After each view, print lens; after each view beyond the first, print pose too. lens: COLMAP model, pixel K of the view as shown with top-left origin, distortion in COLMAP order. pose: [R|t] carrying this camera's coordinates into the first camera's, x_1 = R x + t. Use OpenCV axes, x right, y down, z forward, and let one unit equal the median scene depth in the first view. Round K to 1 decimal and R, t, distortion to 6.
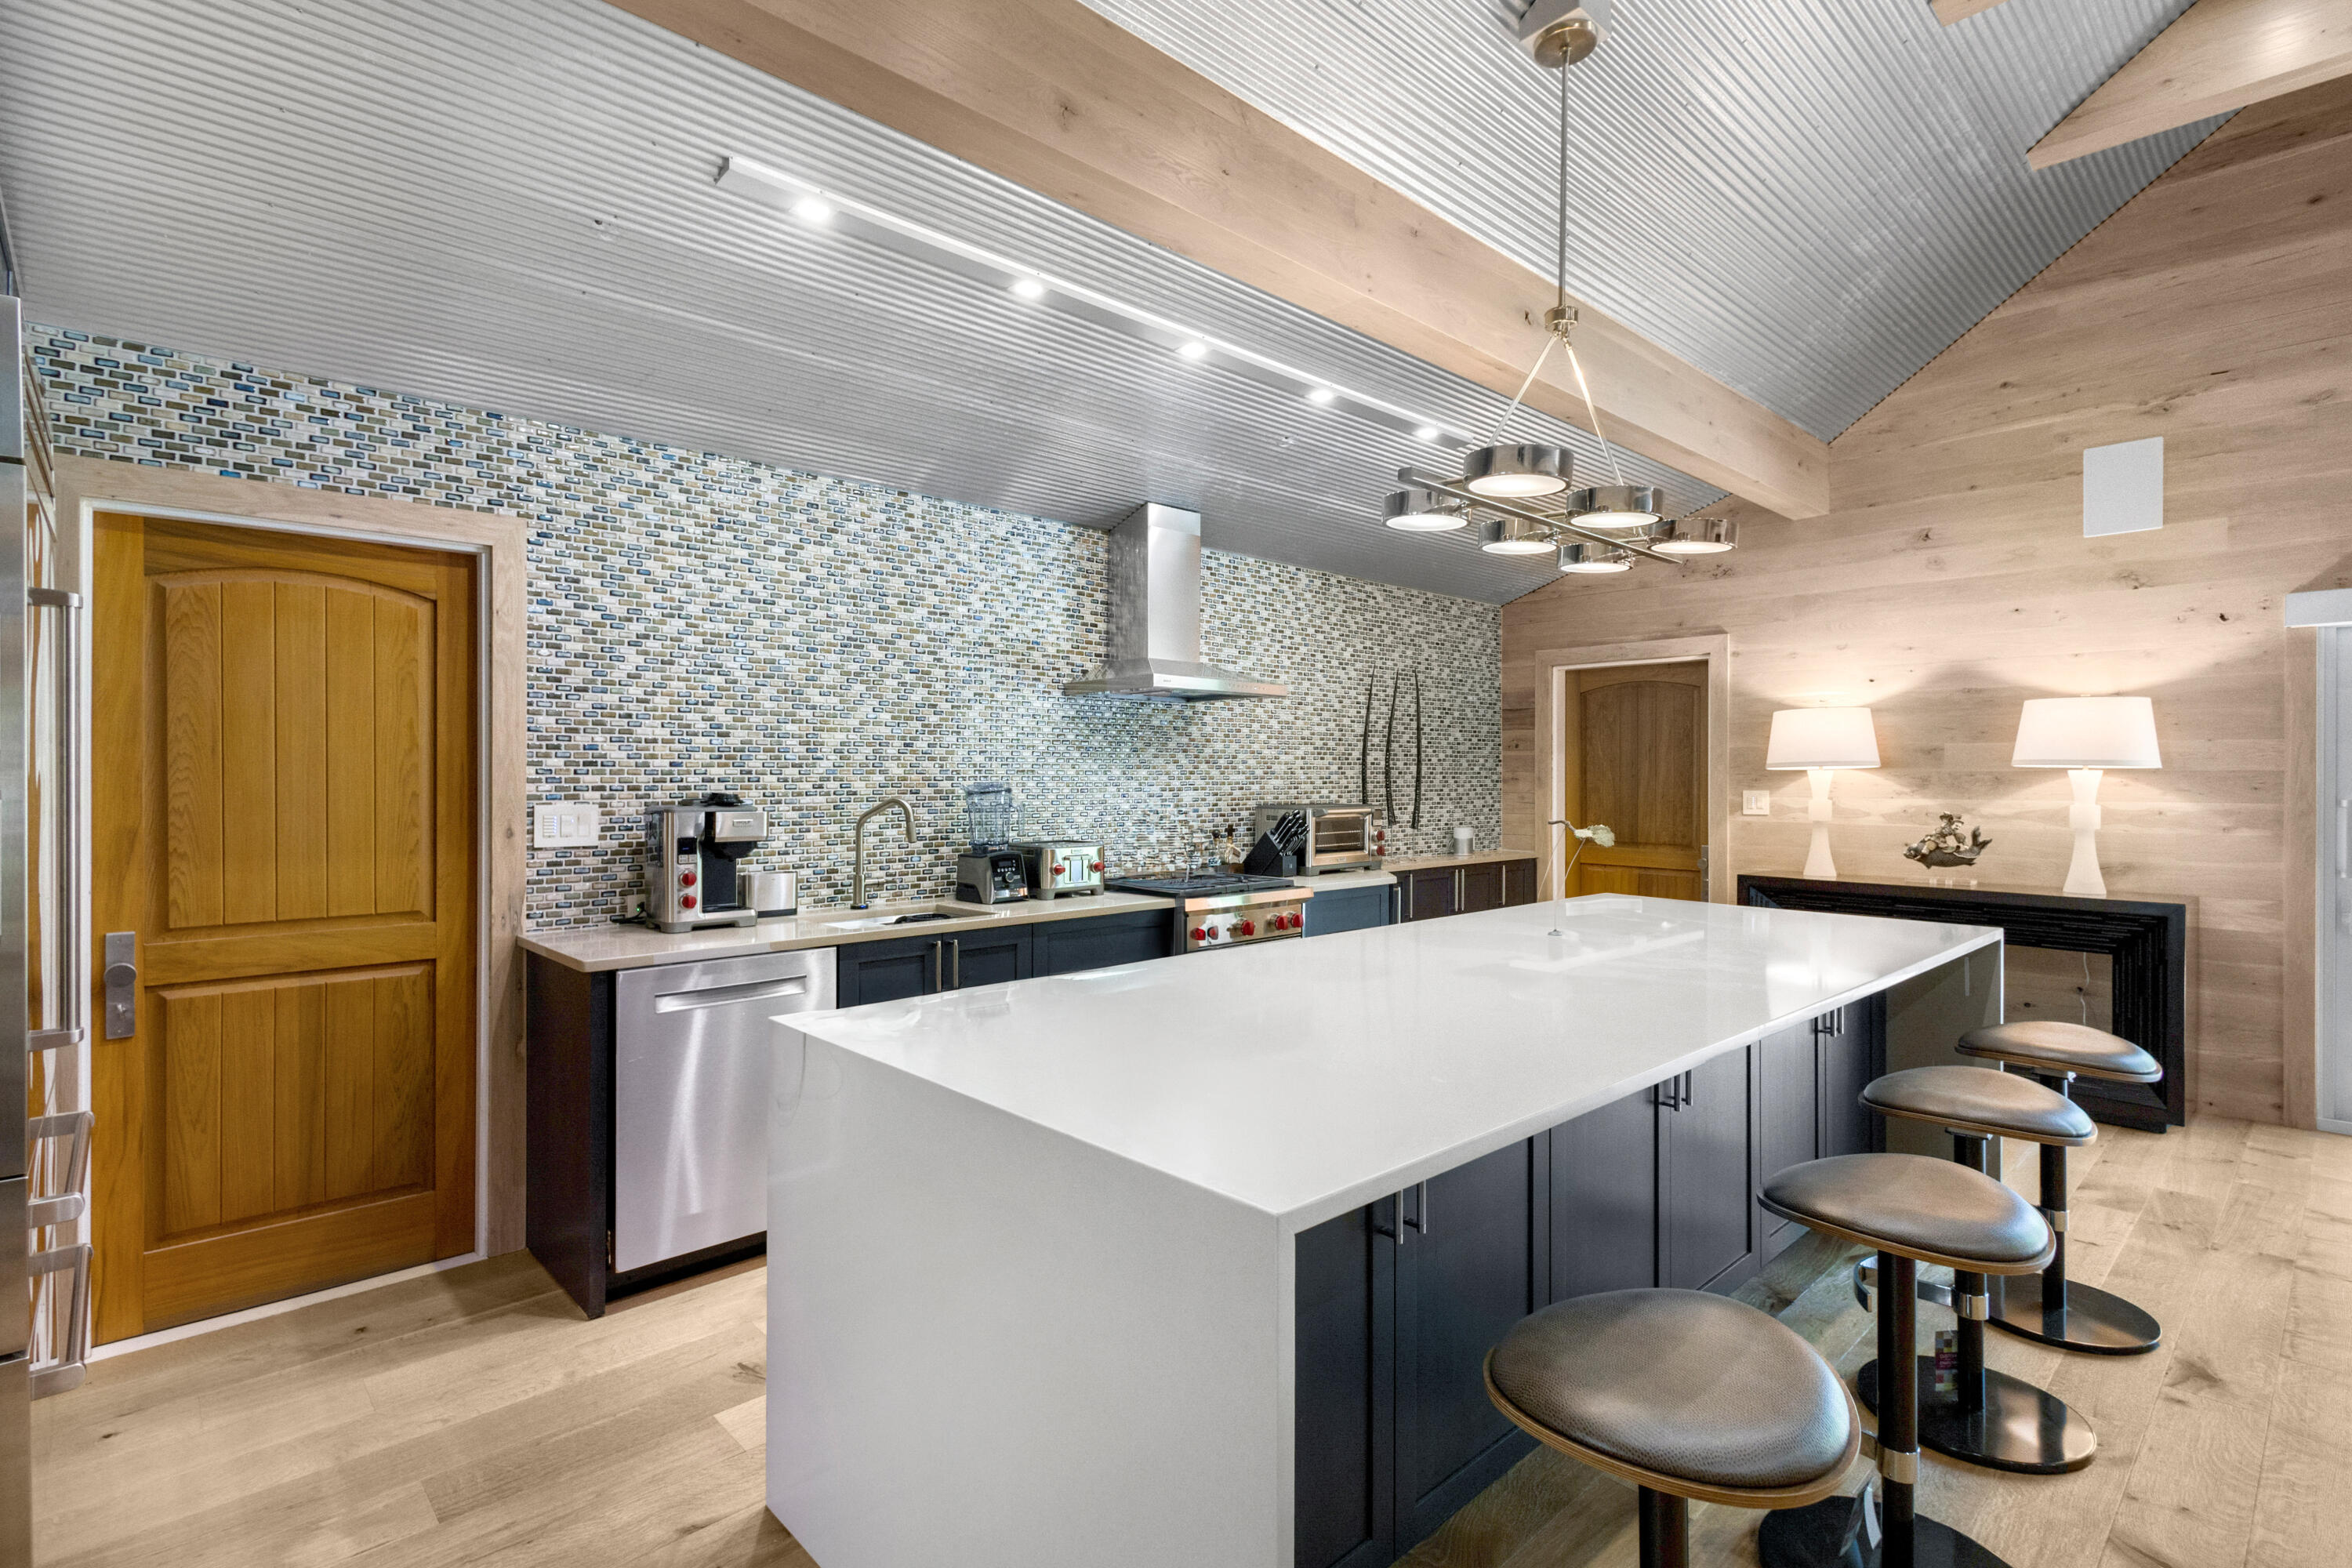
lens RADIAL K [[1090.2, 0, 1308.3], [0, 1090.2, 777.4], [0, 0, 1]] dist [0.013694, -0.007848]
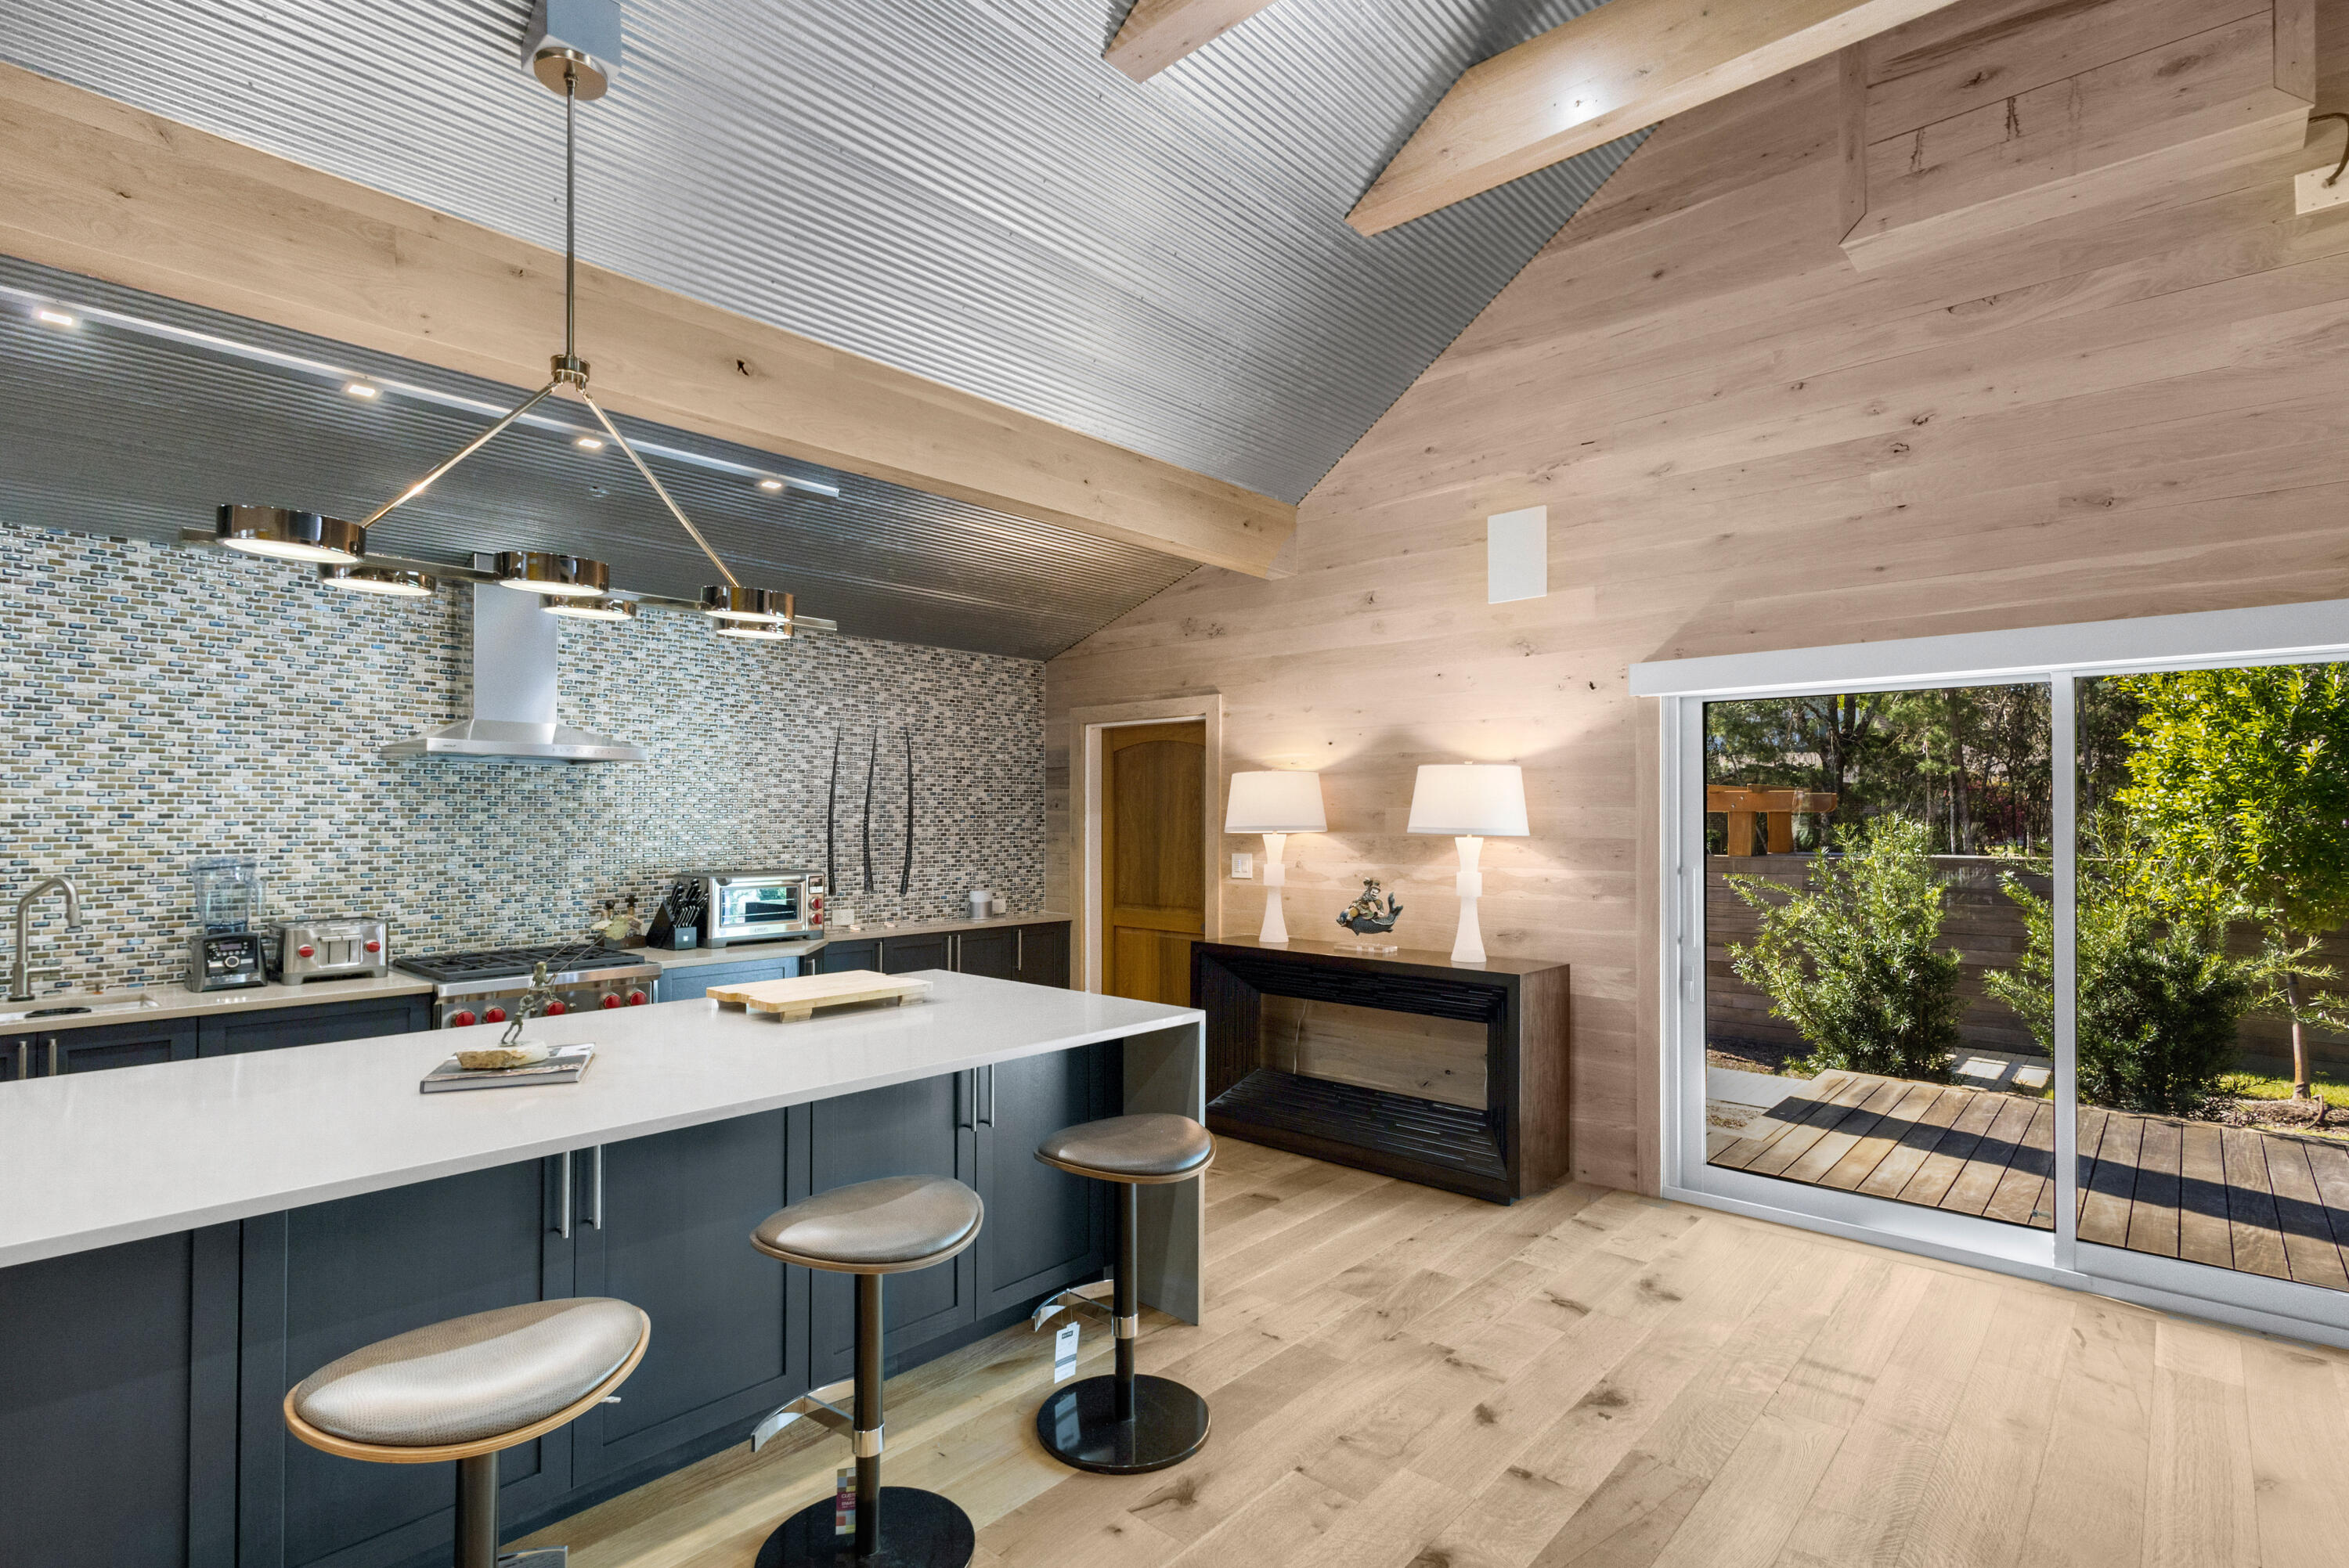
lens RADIAL K [[1085.4, 0, 1266.3], [0, 1085.4, 809.2], [0, 0, 1]] dist [0.005277, -0.000358]
pose [[0.997659, -0.000291, 0.068388, 0.451452], [0.001003, 0.999946, -0.010367, -0.021927], [-0.068381, 0.010412, 0.997605, 0.027259]]
